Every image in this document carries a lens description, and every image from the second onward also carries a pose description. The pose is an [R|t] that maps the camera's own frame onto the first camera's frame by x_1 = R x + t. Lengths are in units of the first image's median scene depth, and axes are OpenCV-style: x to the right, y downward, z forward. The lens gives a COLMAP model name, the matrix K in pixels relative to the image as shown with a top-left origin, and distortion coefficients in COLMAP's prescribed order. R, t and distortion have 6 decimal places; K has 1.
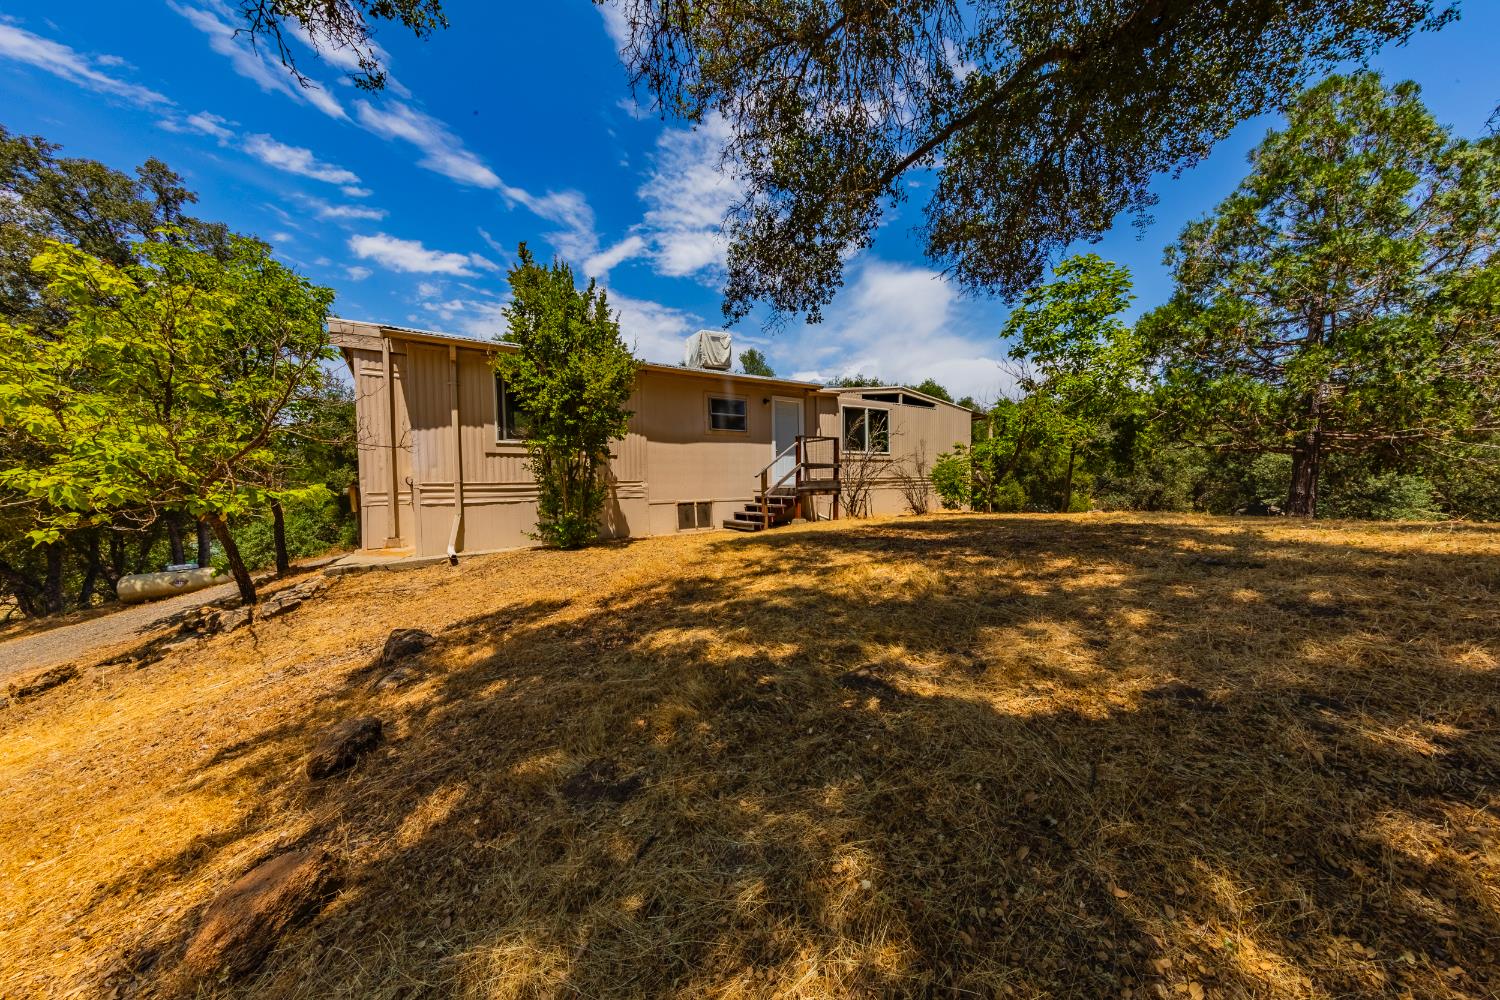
lens RADIAL K [[476.1, 0, 754.3], [0, 476.1, 502.7], [0, 0, 1]] dist [-0.001011, -0.000744]
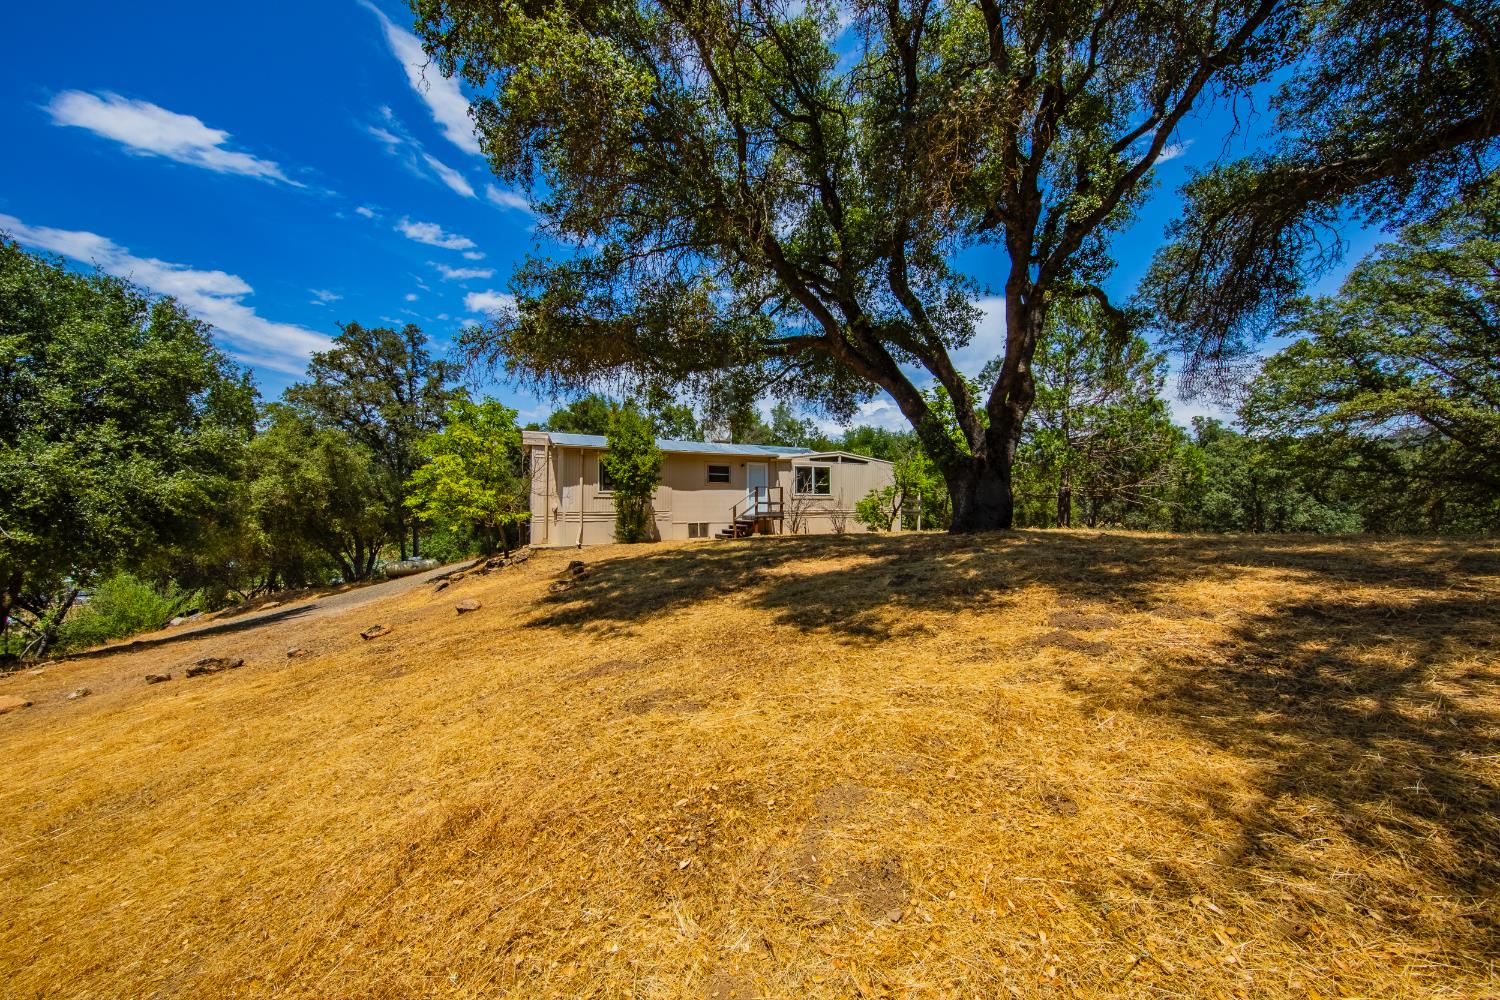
lens RADIAL K [[476.1, 0, 747.5], [0, 476.1, 501.0], [0, 0, 1]] dist [-0.001011, -0.000744]
pose [[0.989204, 0.013500, -0.145923, 0.312597], [-0.022012, 0.998139, -0.056873, 0.013693], [0.144883, 0.059471, 0.987660, -0.736417]]
